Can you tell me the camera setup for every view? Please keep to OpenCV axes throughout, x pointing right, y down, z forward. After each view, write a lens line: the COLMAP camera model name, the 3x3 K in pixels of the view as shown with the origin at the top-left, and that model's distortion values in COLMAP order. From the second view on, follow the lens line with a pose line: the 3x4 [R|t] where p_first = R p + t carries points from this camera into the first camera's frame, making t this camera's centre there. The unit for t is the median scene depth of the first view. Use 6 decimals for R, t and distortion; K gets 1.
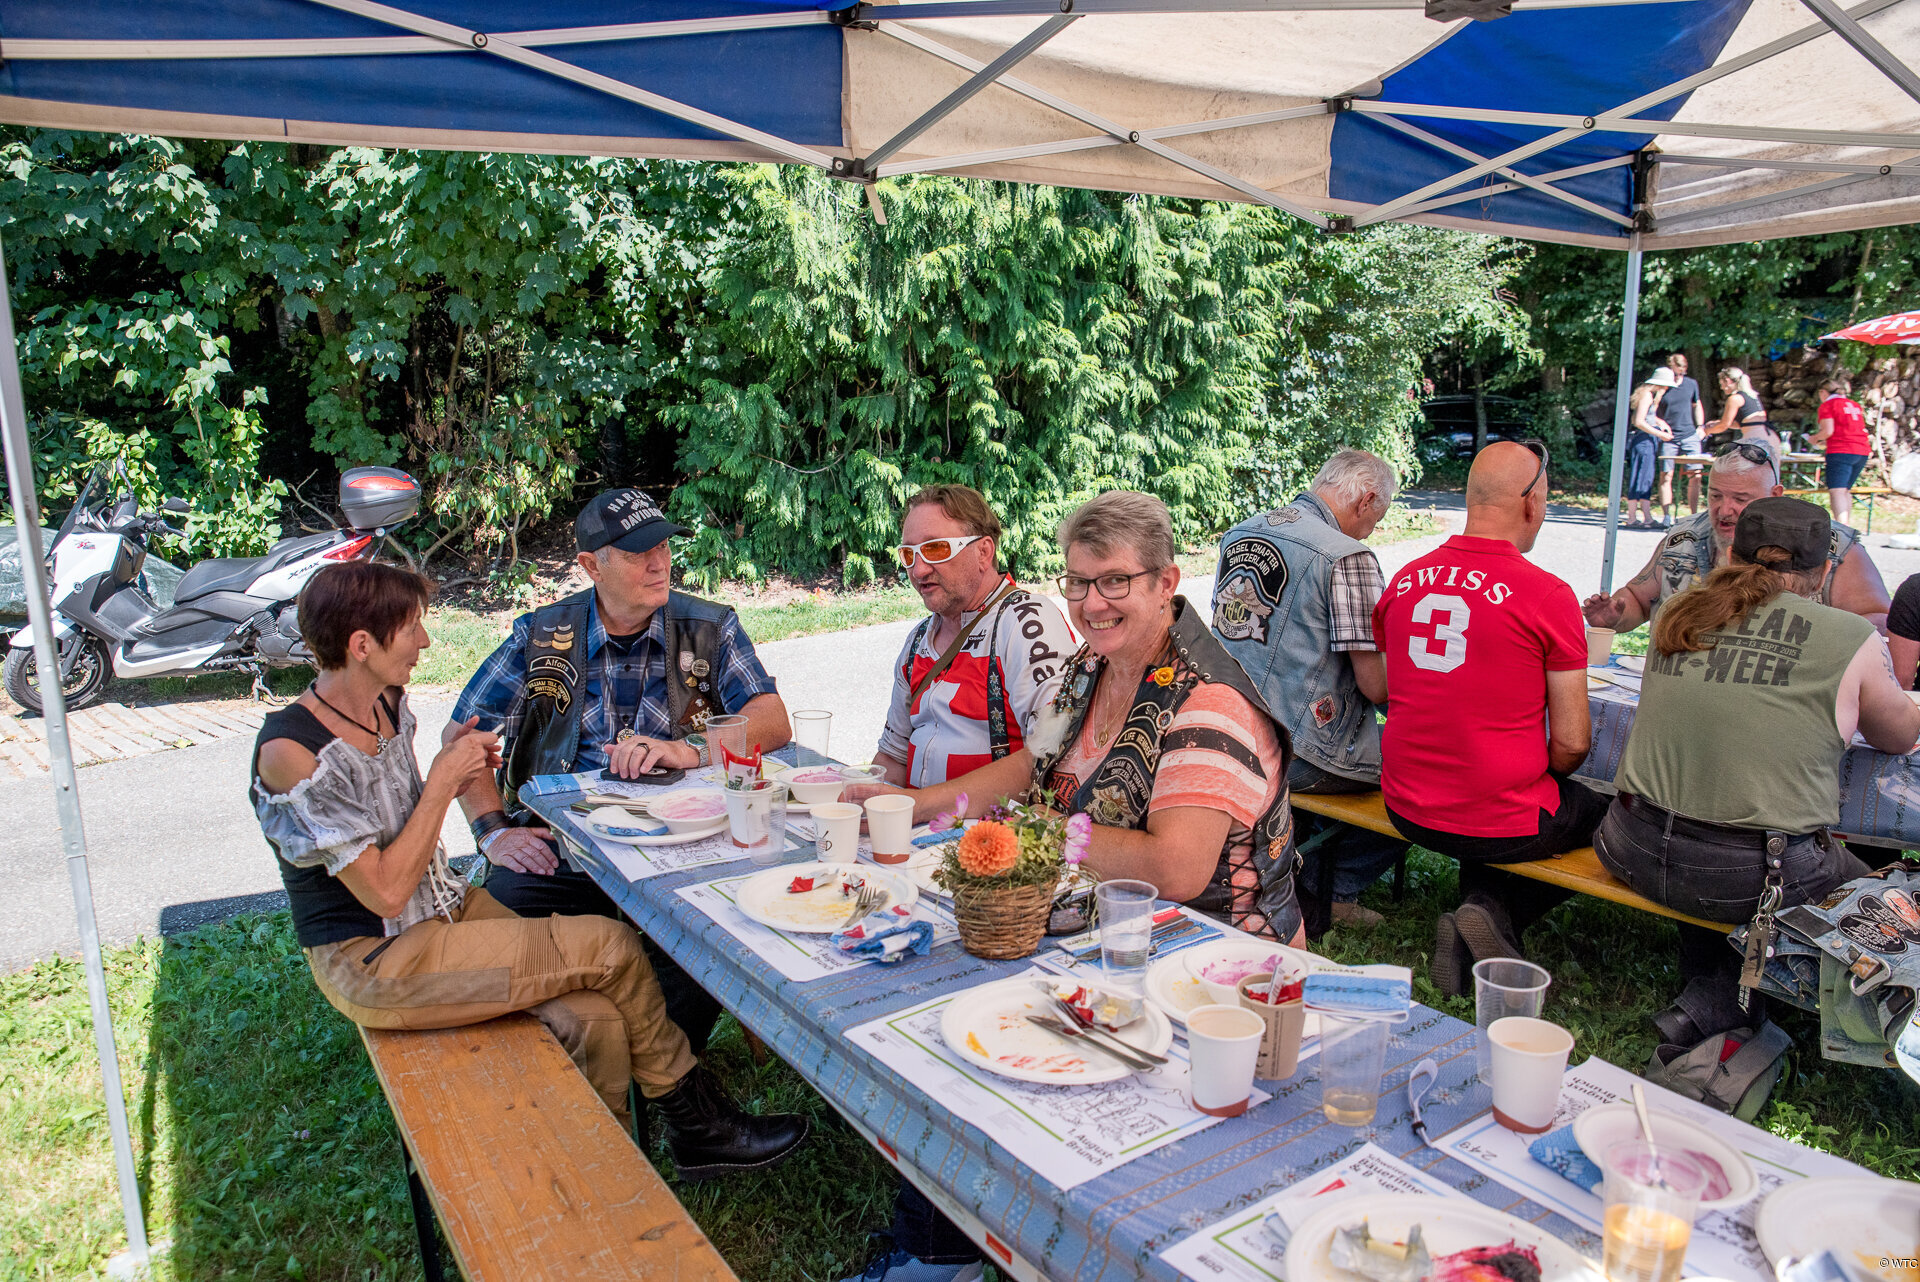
lens RADIAL K [[1356.3, 0, 964.1], [0, 1356.3, 646.4], [0, 0, 1]] dist [-0.027827, 0.019278]
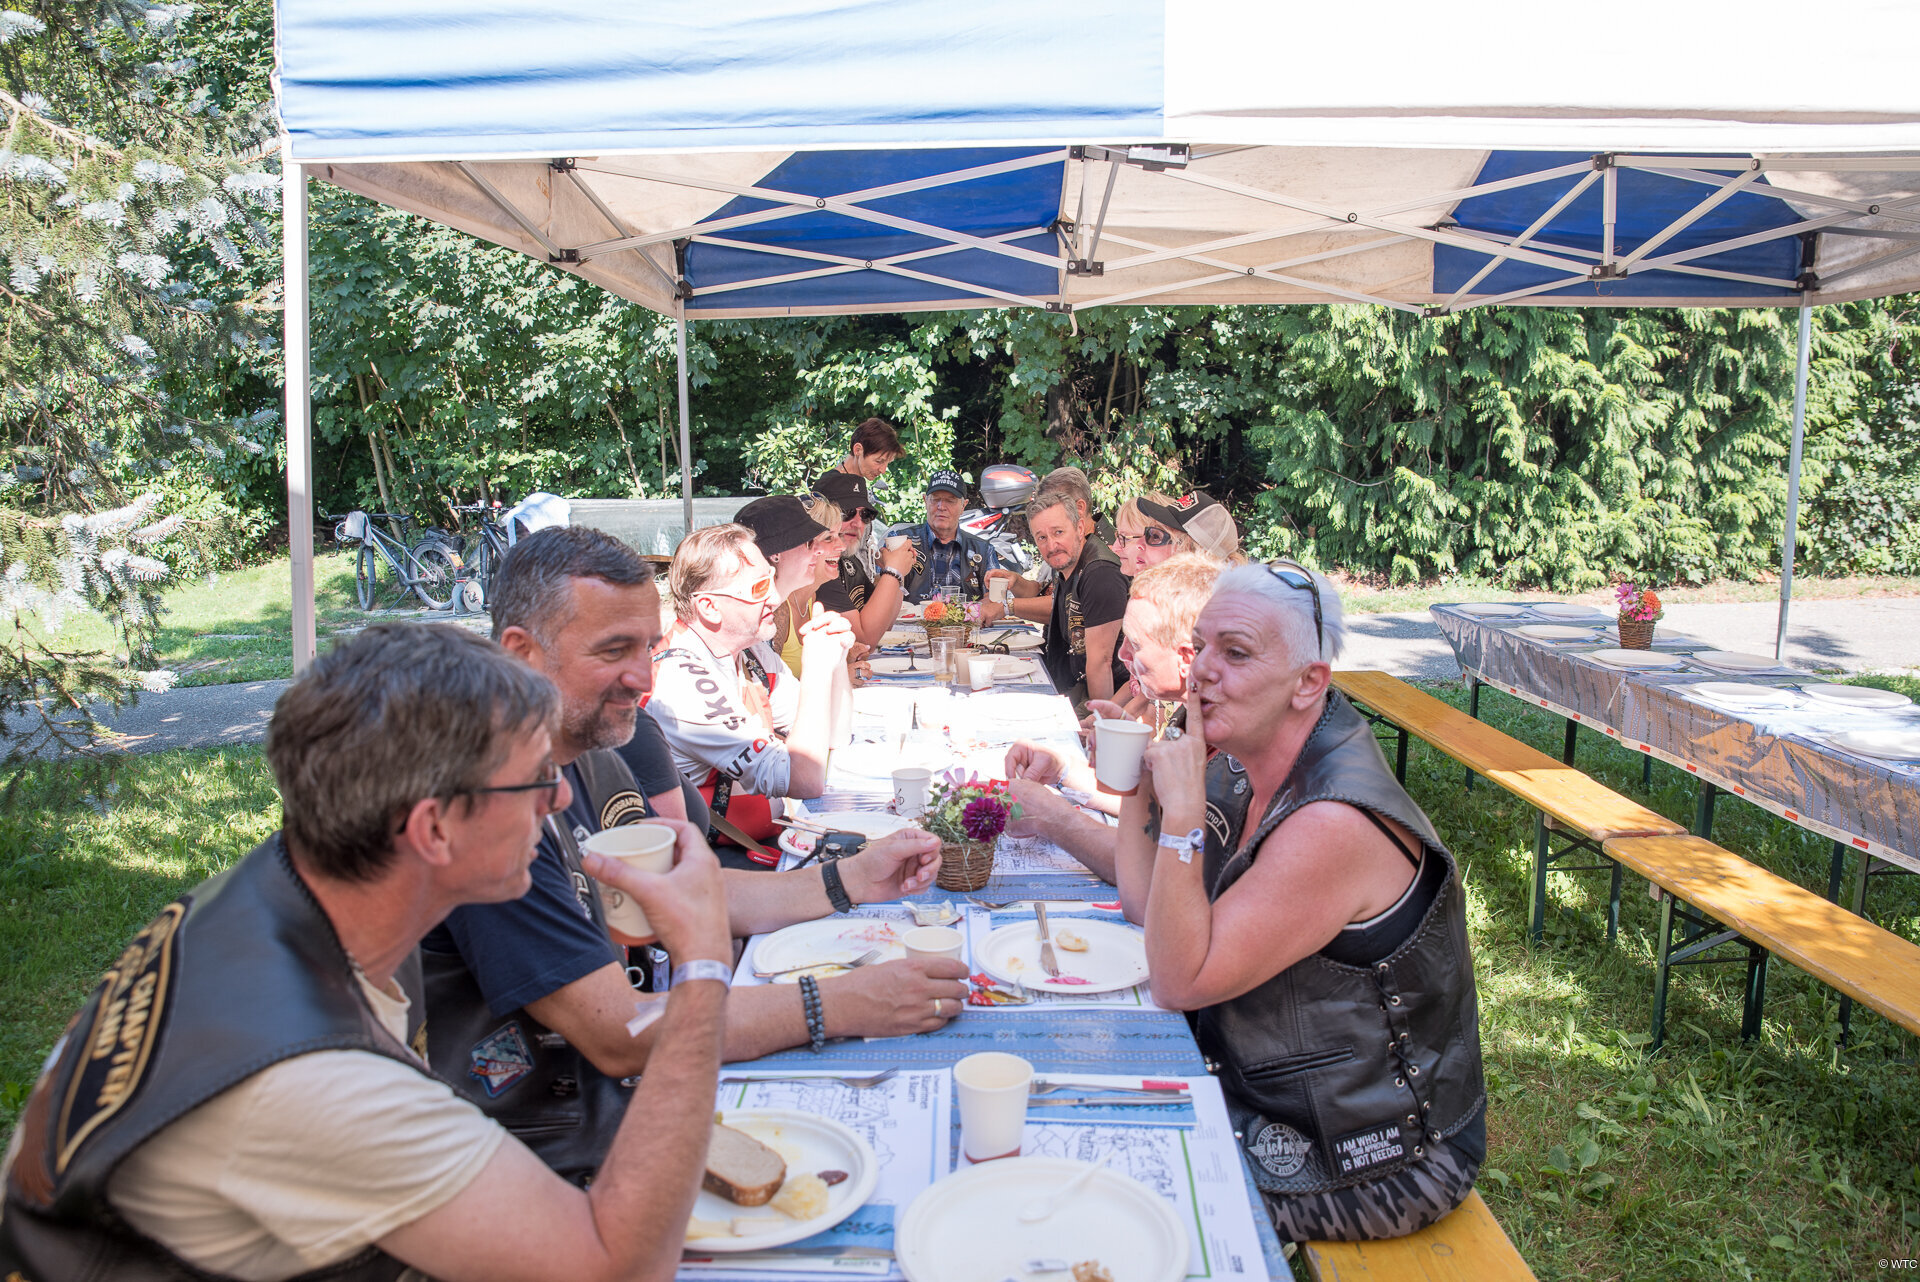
lens RADIAL K [[1356.3, 0, 954.2], [0, 1356.3, 638.5], [0, 0, 1]] dist [-0.027827, 0.019278]
pose [[0.846793, 0.097470, -0.522916, 0.227545], [-0.107237, 0.994165, 0.011653, 0.031018], [0.521001, 0.046208, 0.852304, -0.189527]]
